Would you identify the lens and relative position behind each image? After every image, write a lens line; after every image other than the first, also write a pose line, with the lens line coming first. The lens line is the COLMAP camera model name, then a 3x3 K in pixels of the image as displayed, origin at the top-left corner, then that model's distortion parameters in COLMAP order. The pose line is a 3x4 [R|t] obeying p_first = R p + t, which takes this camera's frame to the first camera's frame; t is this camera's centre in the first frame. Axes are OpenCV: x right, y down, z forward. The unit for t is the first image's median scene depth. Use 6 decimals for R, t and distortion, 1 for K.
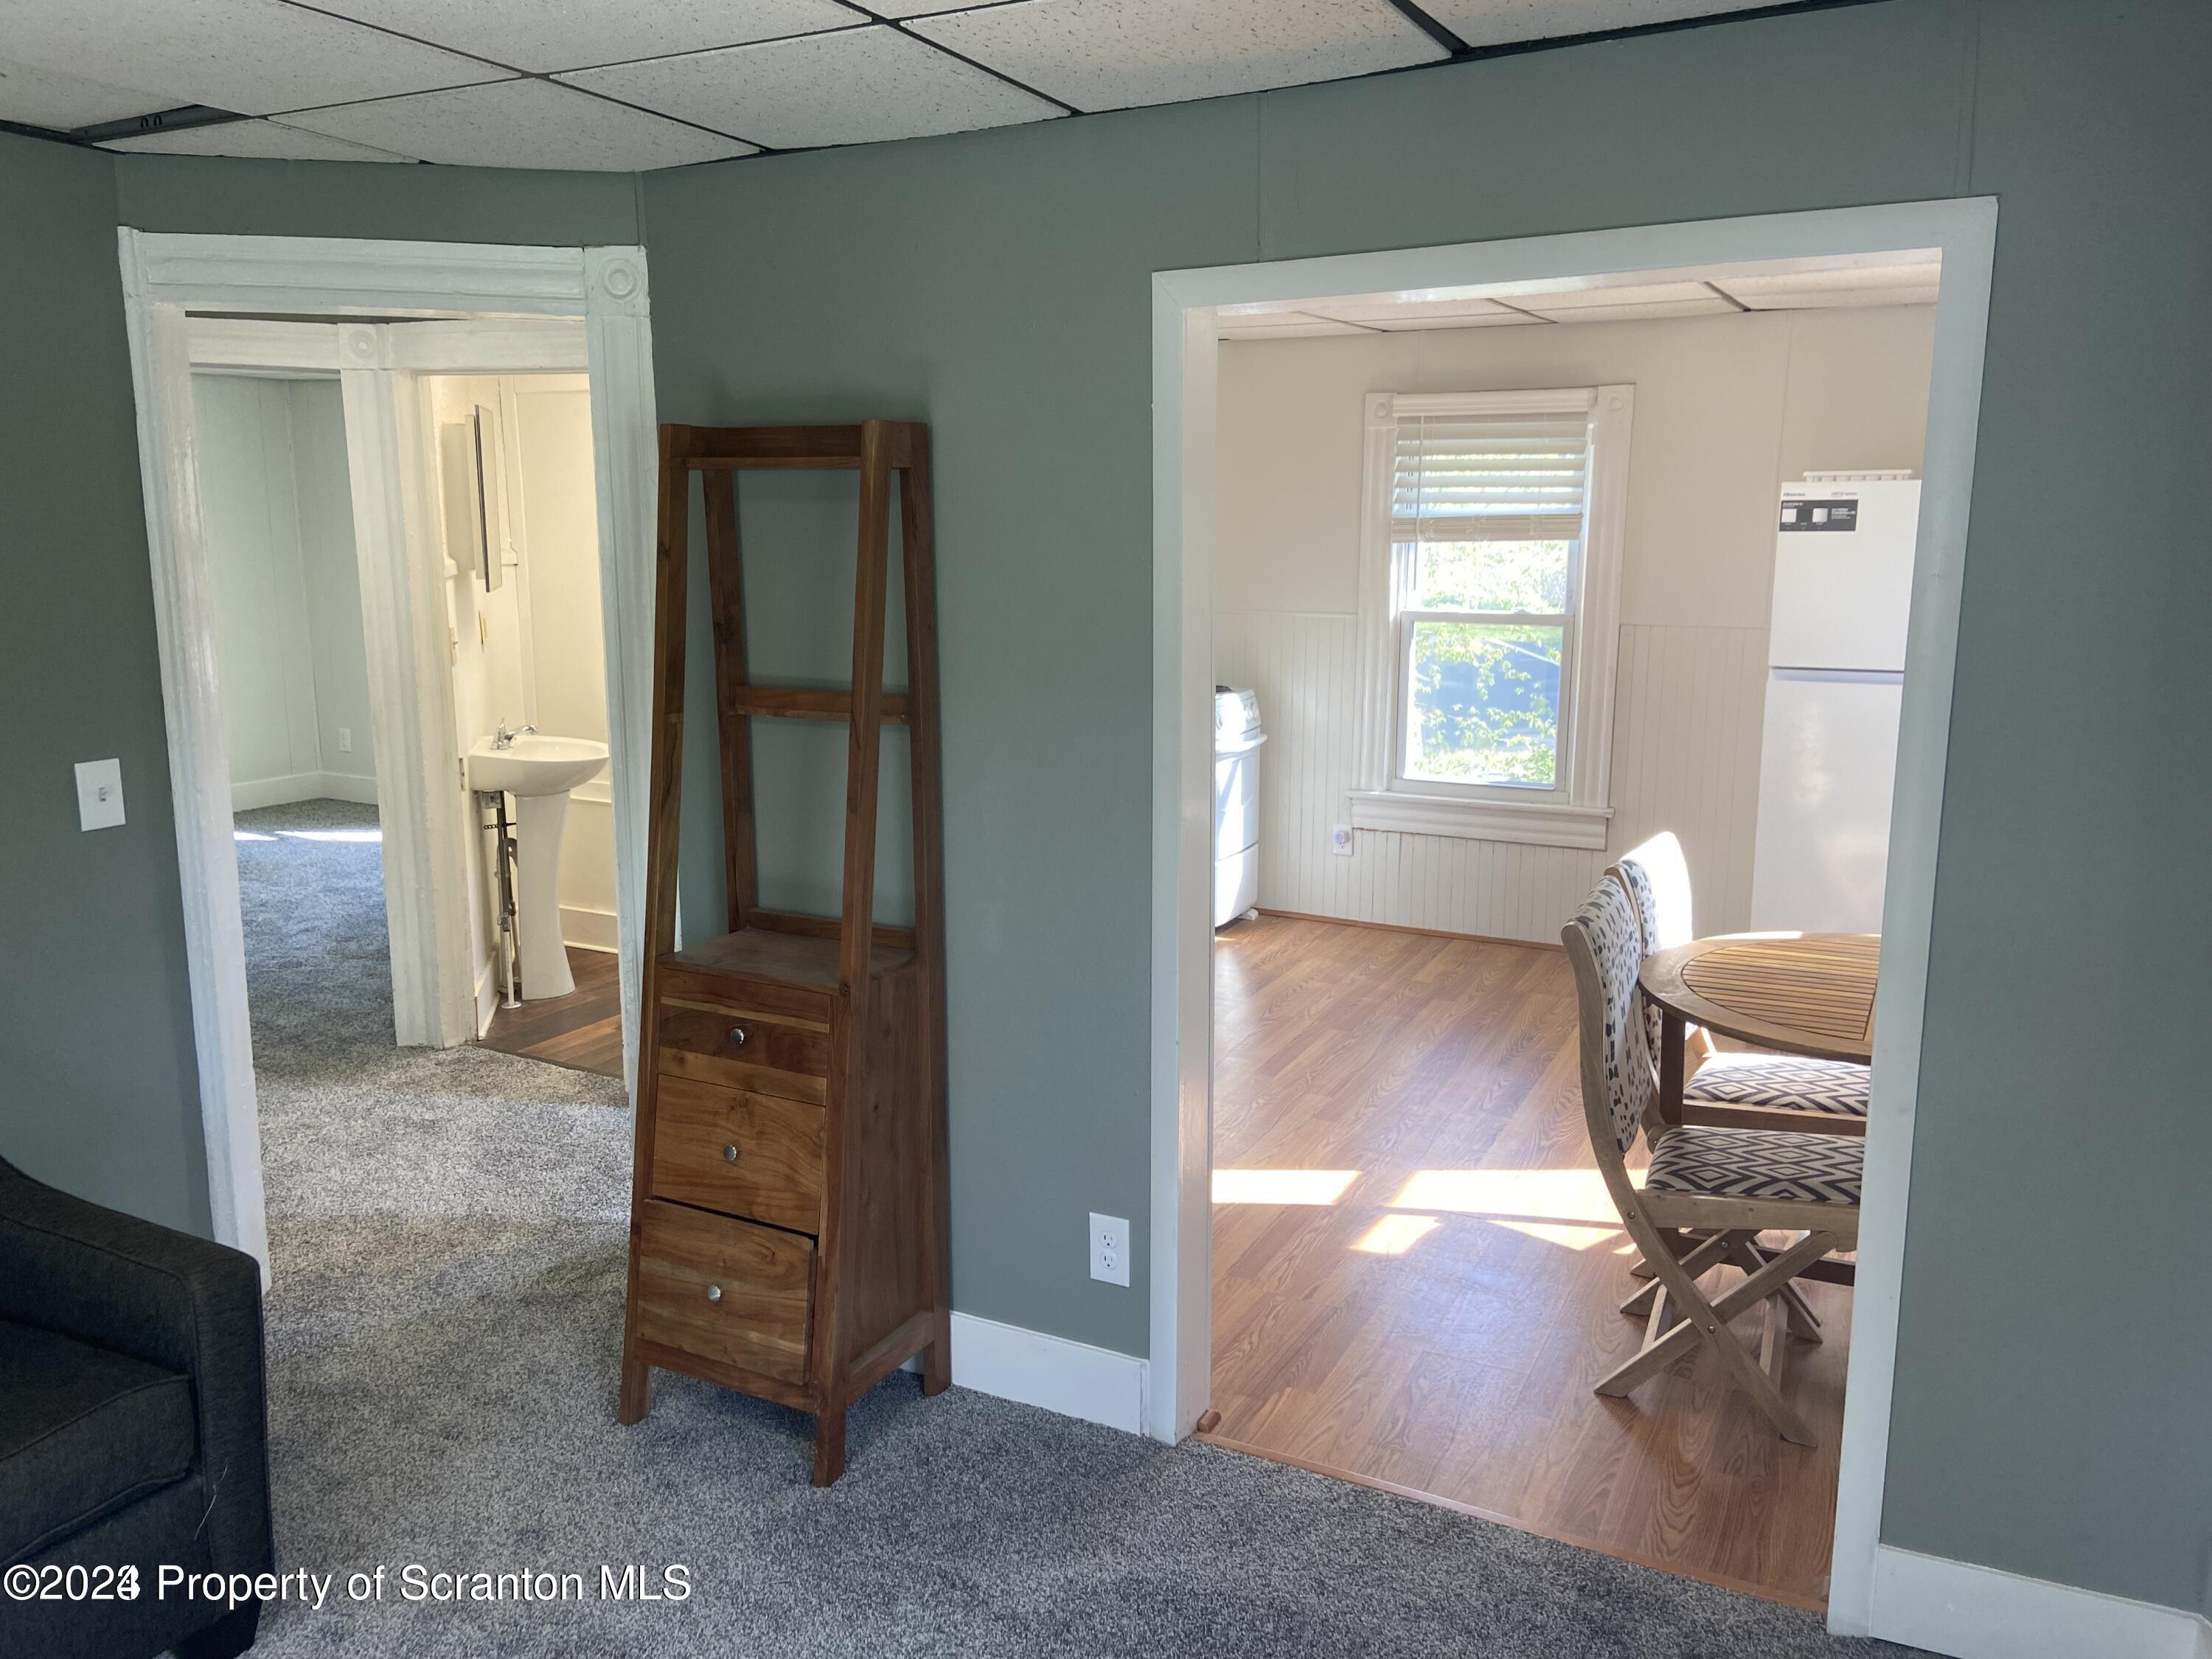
lens RADIAL K [[1648.5, 0, 1106.0], [0, 1648.5, 829.5], [0, 0, 1]] dist [0.115337, -0.136394]
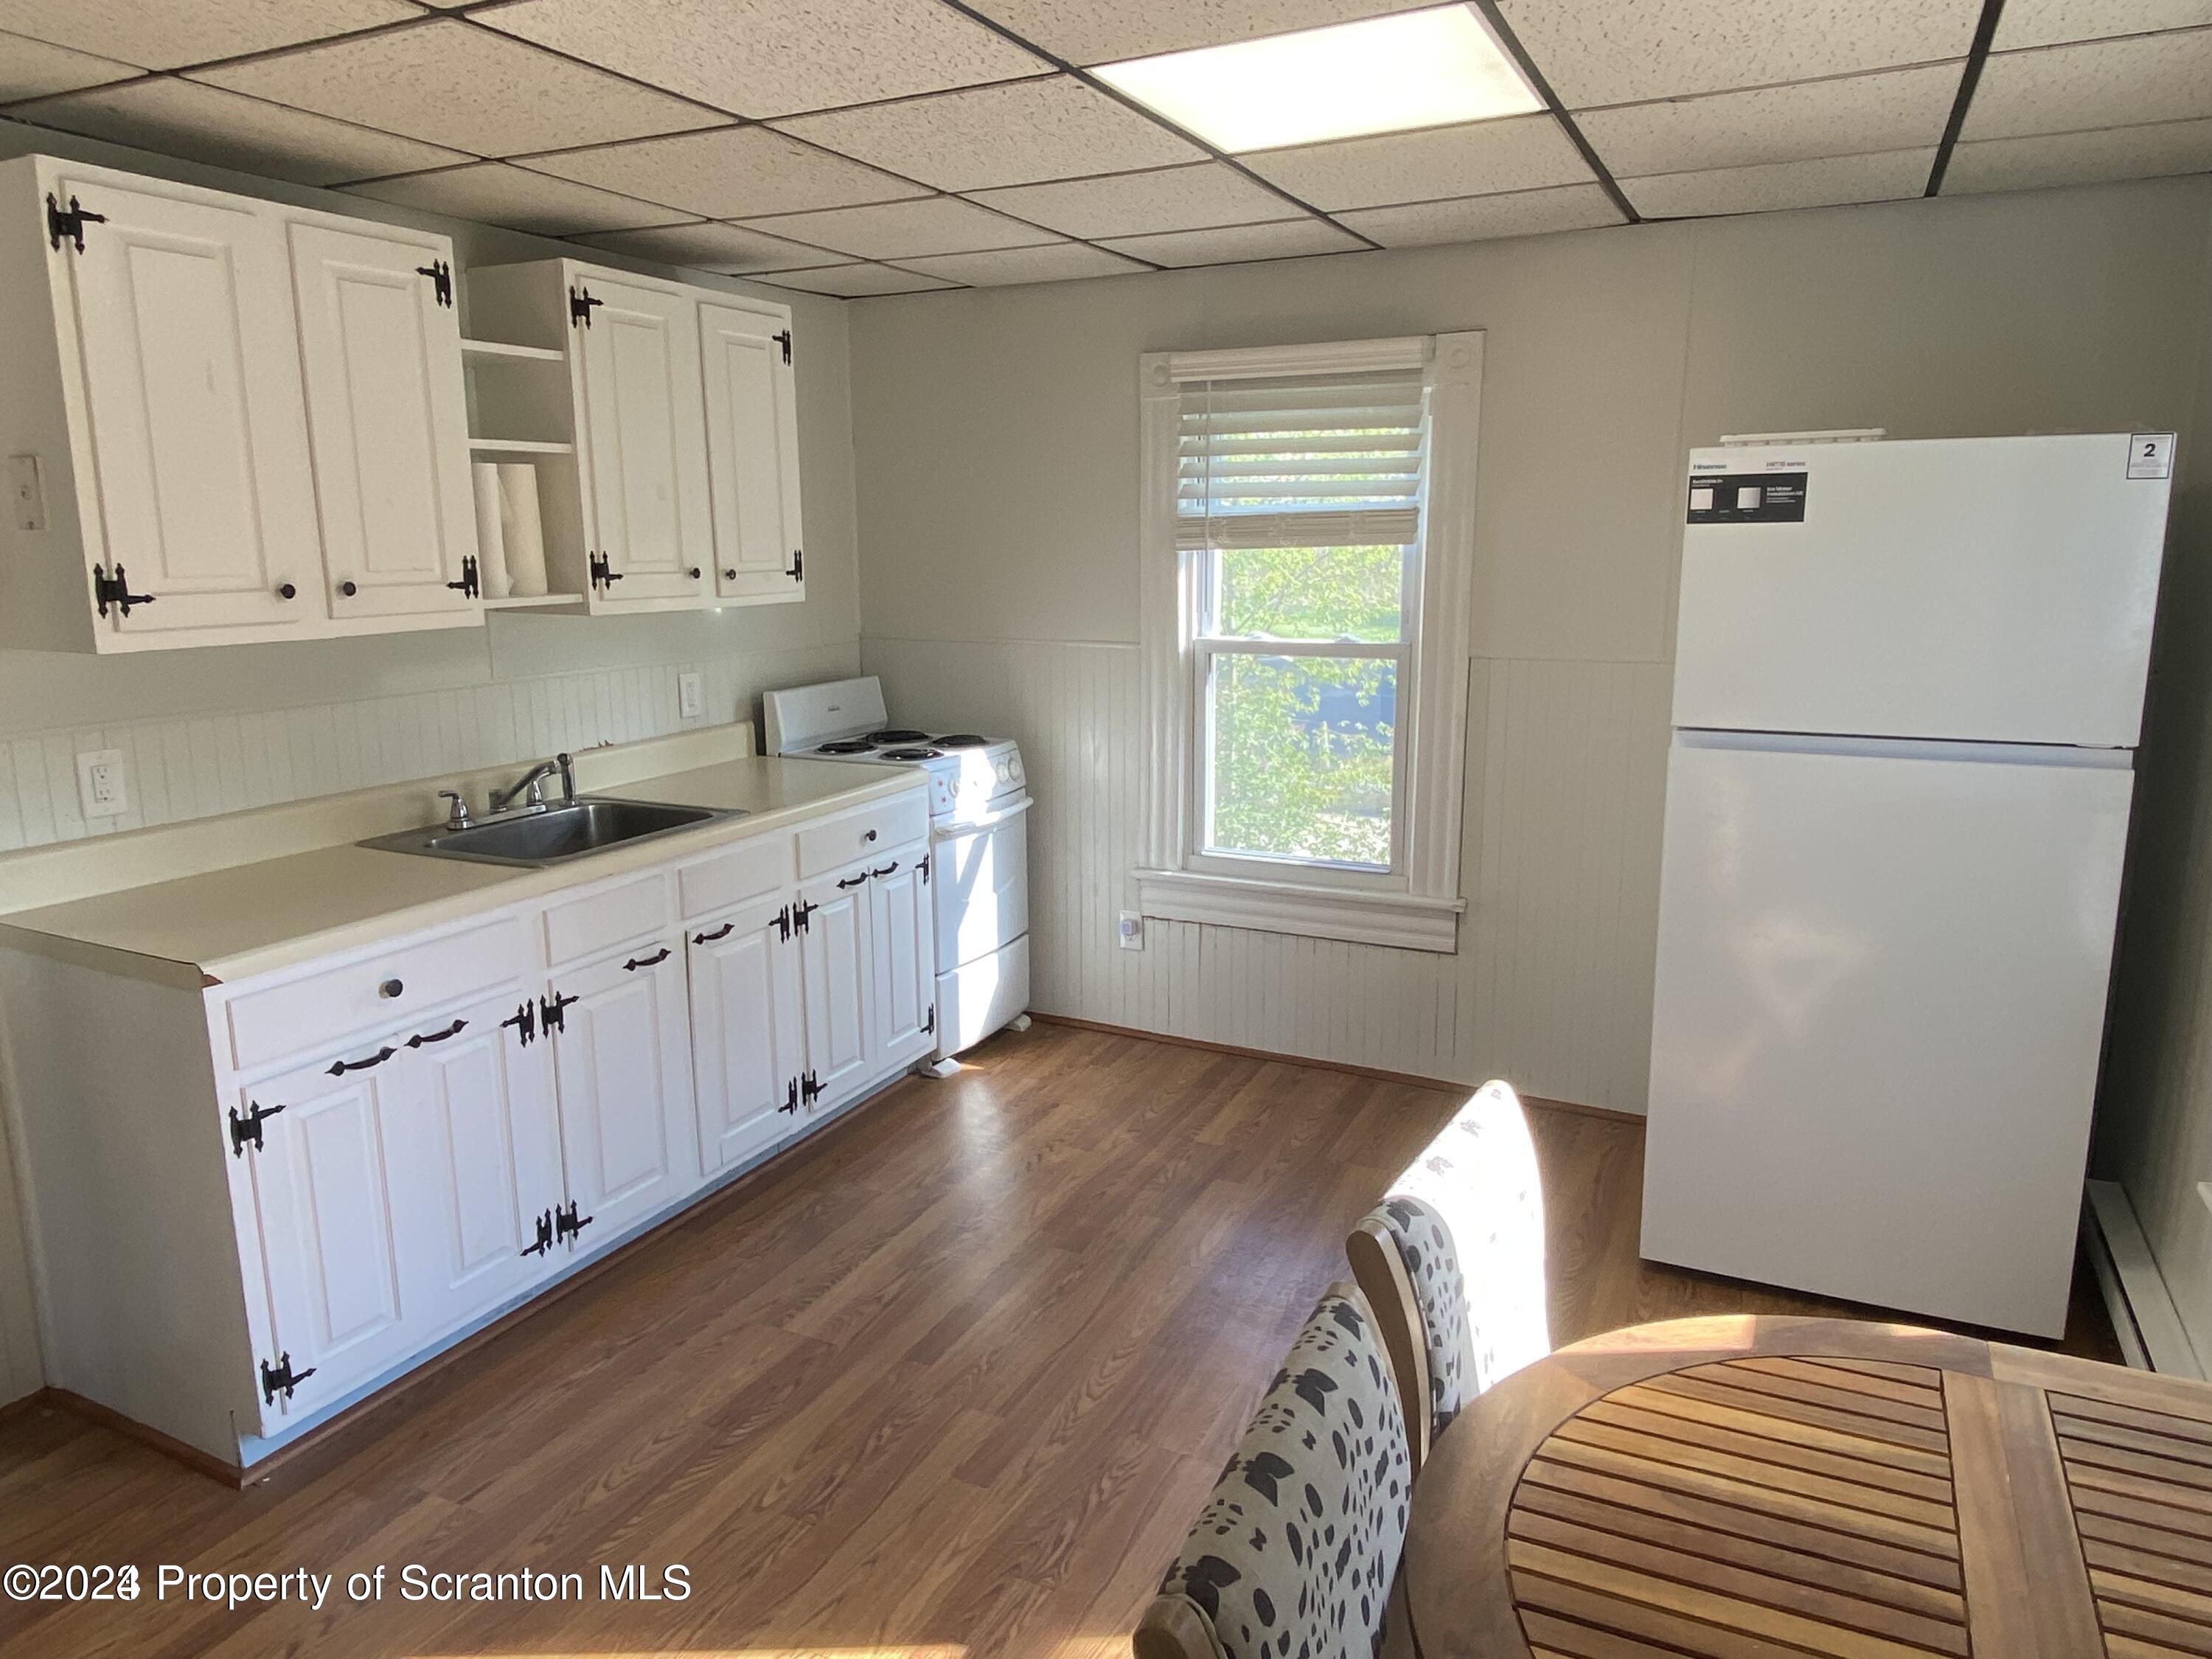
lens RADIAL K [[1421.2, 0, 1094.3], [0, 1421.2, 839.0], [0, 0, 1]] dist [0.055836, -0.000804]
pose [[0.999895, -0.013488, 0.005383, 0.133168], [0.013375, 0.999701, 0.020473, -0.055579], [-0.005657, -0.020399, 0.999776, 0.352597]]
